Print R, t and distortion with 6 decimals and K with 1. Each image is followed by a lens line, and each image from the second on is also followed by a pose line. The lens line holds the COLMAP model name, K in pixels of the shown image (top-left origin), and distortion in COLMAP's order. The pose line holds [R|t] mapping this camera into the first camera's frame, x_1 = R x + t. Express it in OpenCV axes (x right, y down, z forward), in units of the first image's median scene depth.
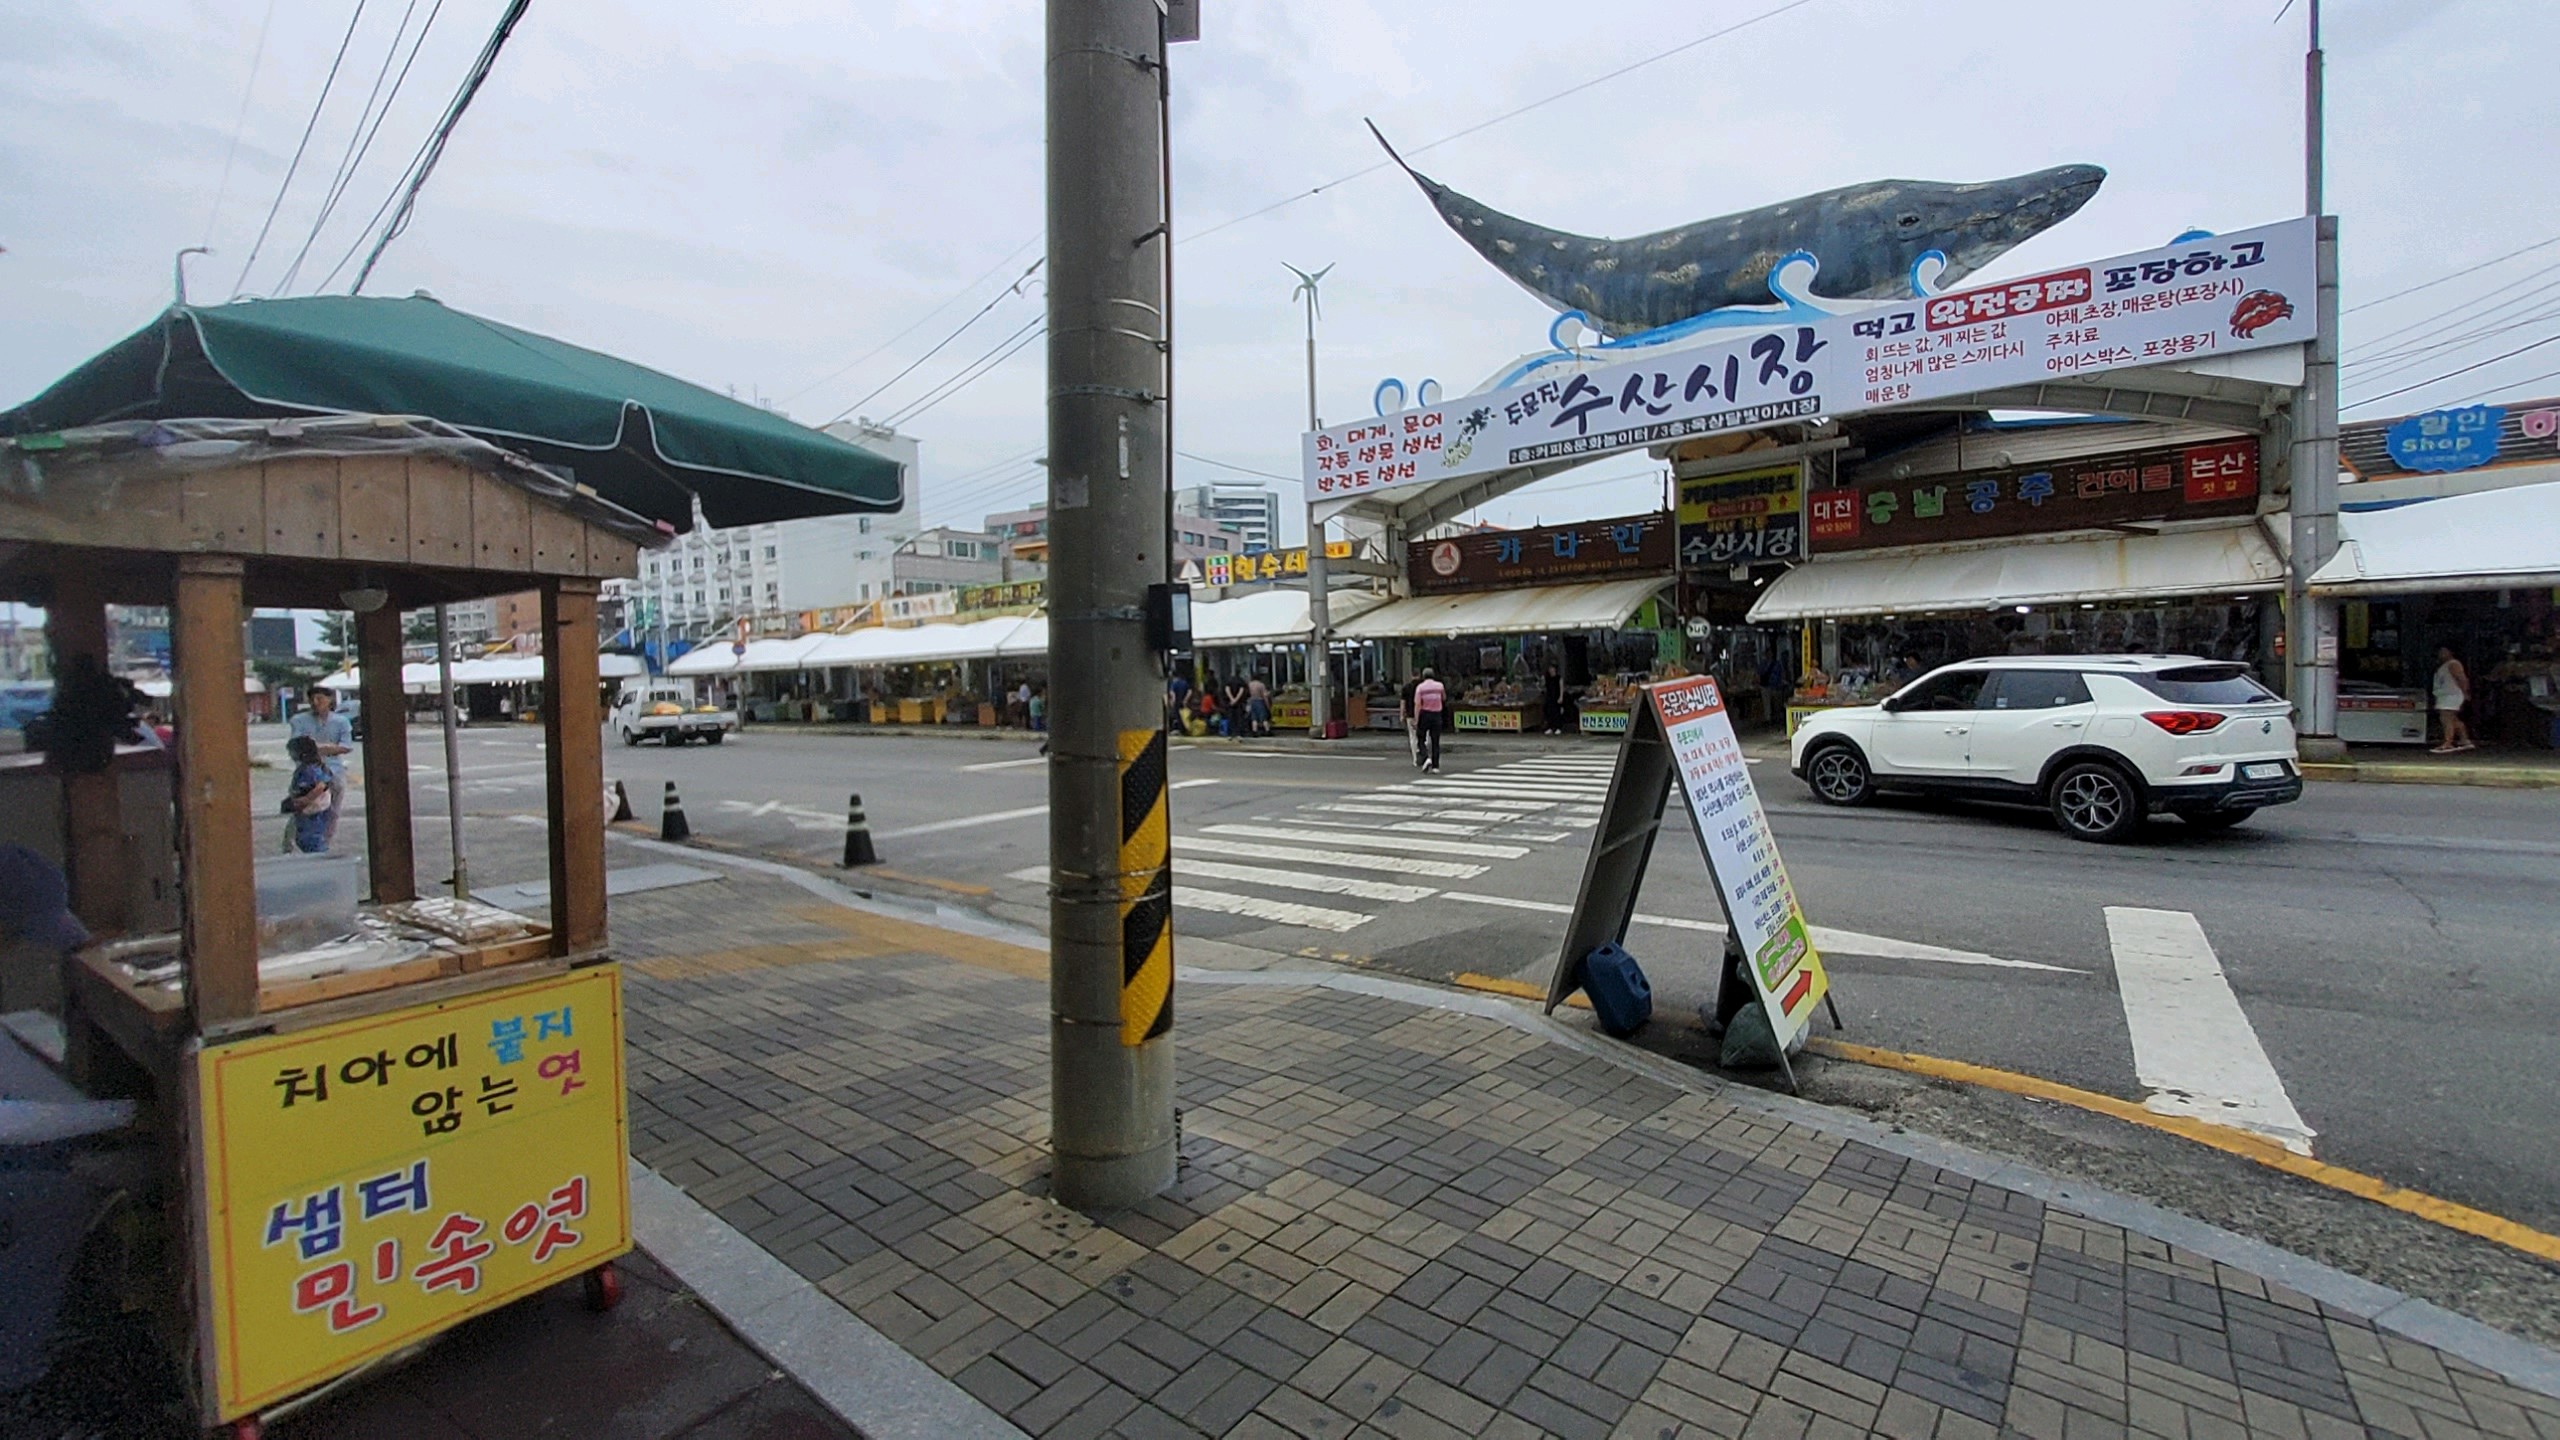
lens RADIAL K [[1010.4, 0, 1296.4], [0, 1010.4, 715.5], [0, 0, 1]] dist [-0.011033, -0.002181]
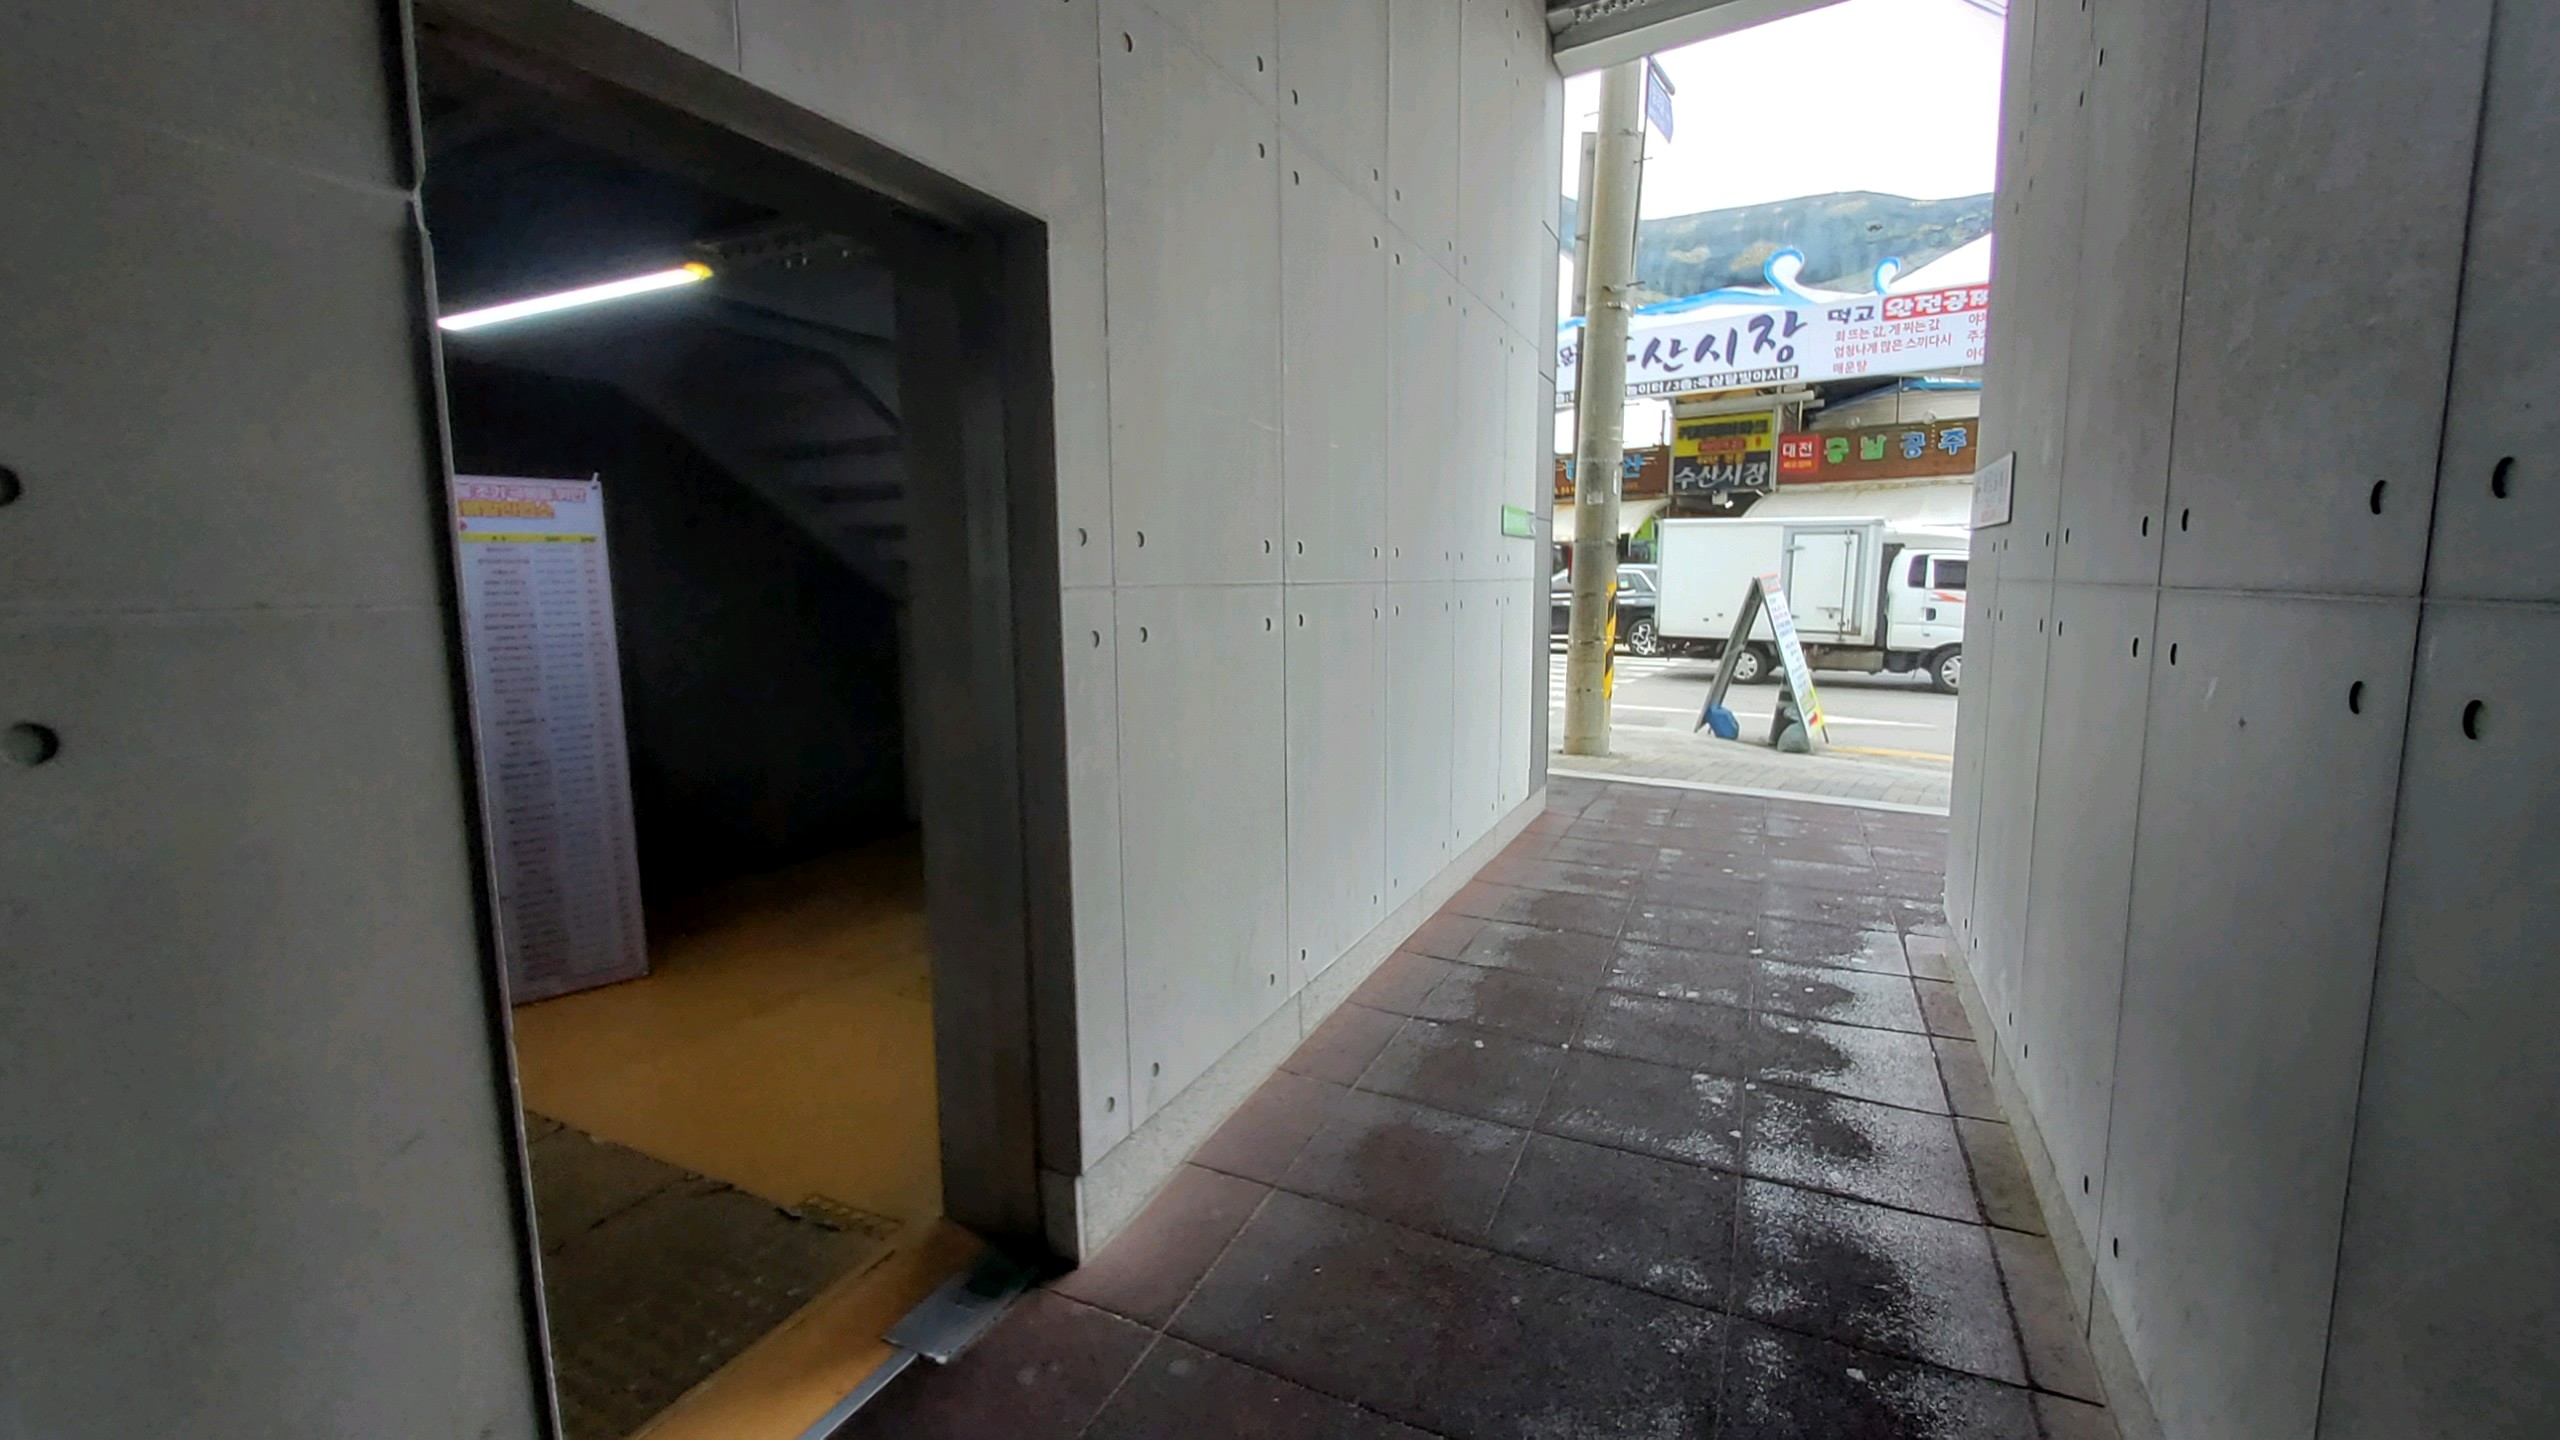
lens RADIAL K [[1010.4, 0, 1293.5], [0, 1010.4, 717.5], [0, 0, 1]] dist [-0.011033, -0.002181]
pose [[0.997974, 0.012546, 0.062381, -0.181207], [-0.018534, 0.995172, 0.096375, 0.019424], [-0.060871, -0.097336, 0.993388, -0.259619]]
